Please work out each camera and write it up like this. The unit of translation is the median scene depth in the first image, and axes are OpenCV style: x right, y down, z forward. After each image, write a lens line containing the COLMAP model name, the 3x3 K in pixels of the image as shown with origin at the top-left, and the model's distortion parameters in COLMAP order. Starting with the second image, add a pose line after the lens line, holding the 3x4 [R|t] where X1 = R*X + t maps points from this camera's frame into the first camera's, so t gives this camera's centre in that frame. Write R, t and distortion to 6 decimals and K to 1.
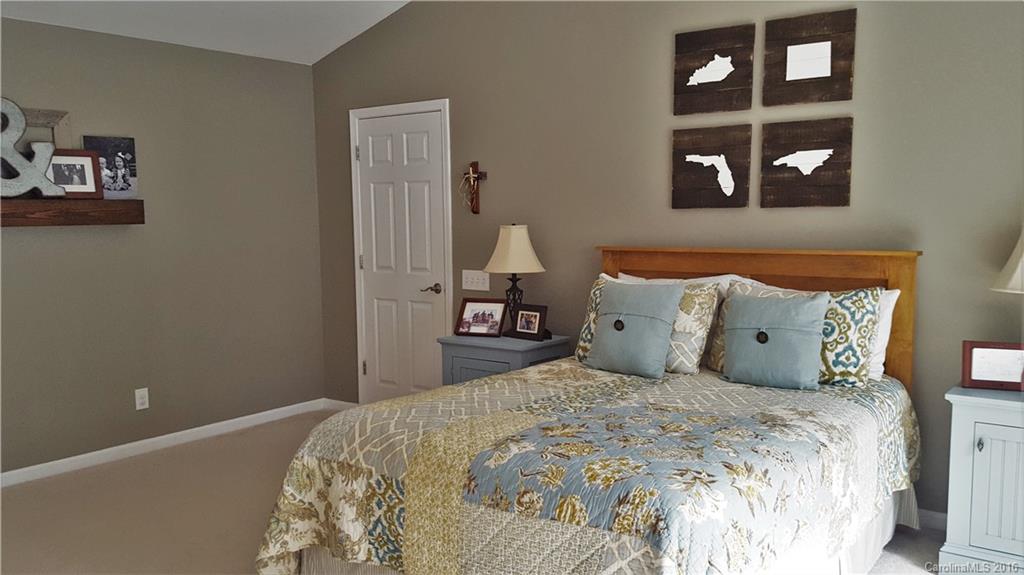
lens RADIAL K [[827.9, 0, 513.1], [0, 827.9, 293.7], [0, 0, 1]] dist [0.029013, -0.003027]
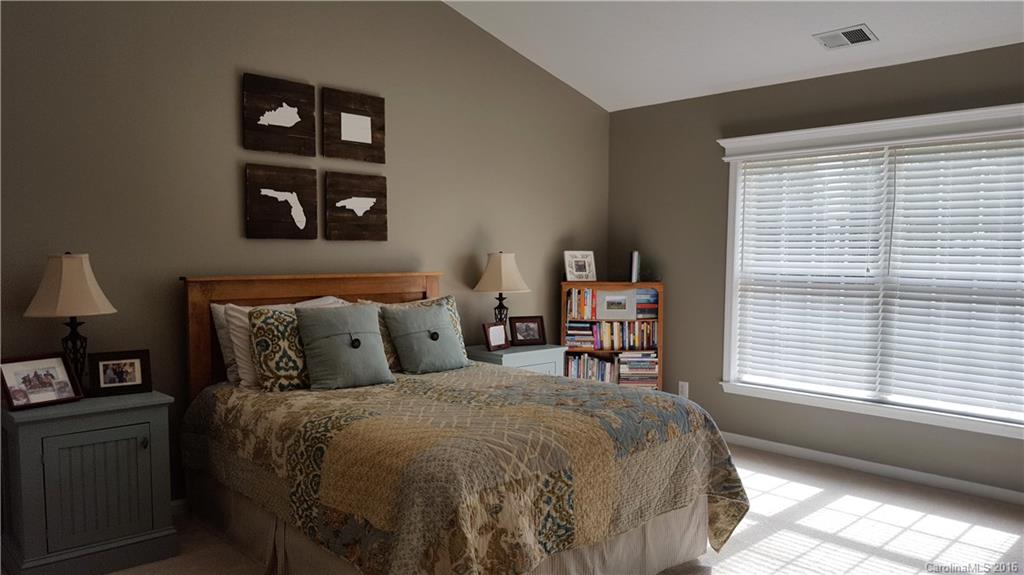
lens RADIAL K [[776.2, 0, 512.9], [0, 776.2, 285.8], [0, 0, 1]] dist [0.137402, -0.069876]
pose [[0.165473, -0.039132, 0.985438, -0.806660], [0.083419, 0.996187, 0.025551, -0.045371], [-0.982680, 0.077976, 0.168107, 0.566414]]
